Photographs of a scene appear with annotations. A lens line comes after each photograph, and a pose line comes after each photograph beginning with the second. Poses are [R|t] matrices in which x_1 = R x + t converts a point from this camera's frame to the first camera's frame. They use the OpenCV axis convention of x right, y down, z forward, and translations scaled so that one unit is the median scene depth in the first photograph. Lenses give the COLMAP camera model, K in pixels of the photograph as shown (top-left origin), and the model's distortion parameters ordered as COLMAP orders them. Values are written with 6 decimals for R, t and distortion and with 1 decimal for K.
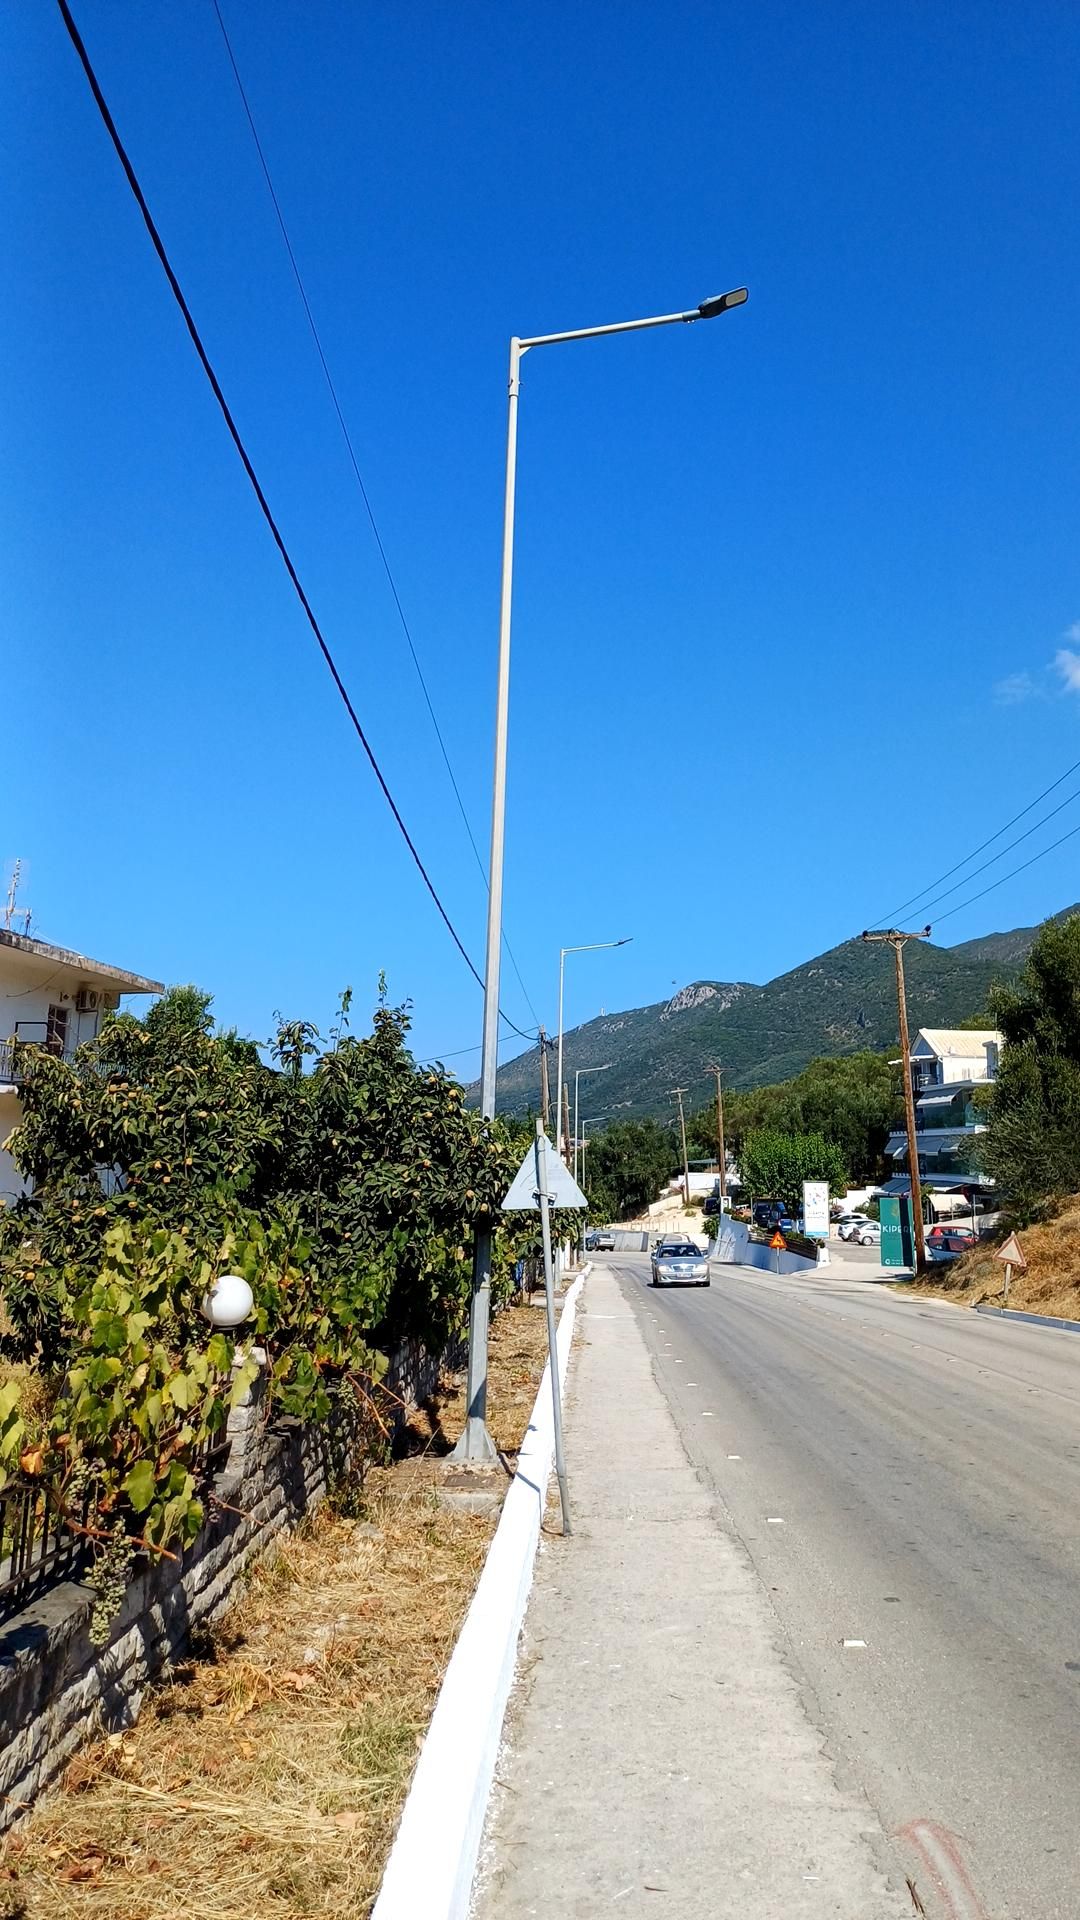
lens RADIAL K [[1040.5, 0, 540.0], [0, 1040.5, 960.0], [0, 0, 1]] dist [0.001965, 0.000094]
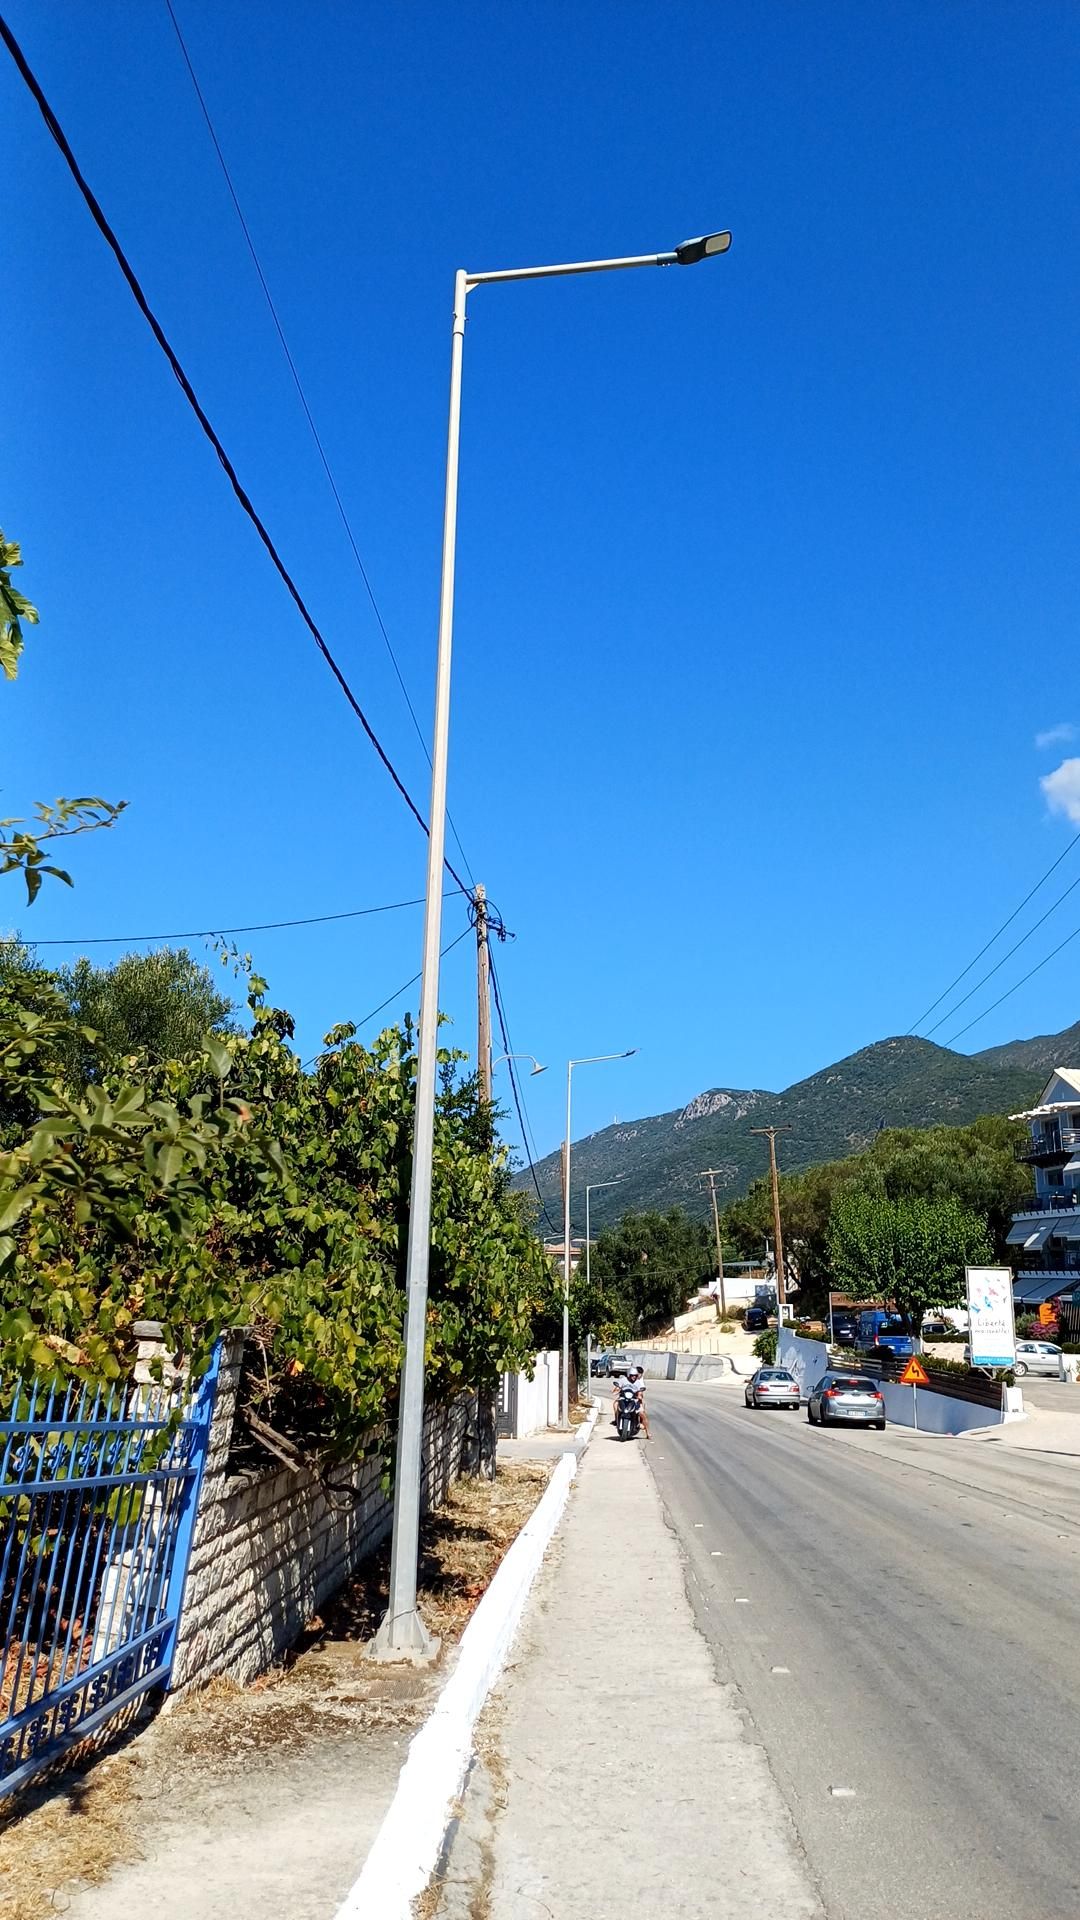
lens RADIAL K [[1046.2, 0, 540.0], [0, 1046.2, 960.0], [0, 0, 1]] dist [-0.003353, -0.000488]
pose [[0.999911, 0.005384, -0.012247, 0.010199], [-0.006604, 0.994779, -0.101839, 0.045092], [0.011635, 0.101911, 0.994725, 0.174626]]
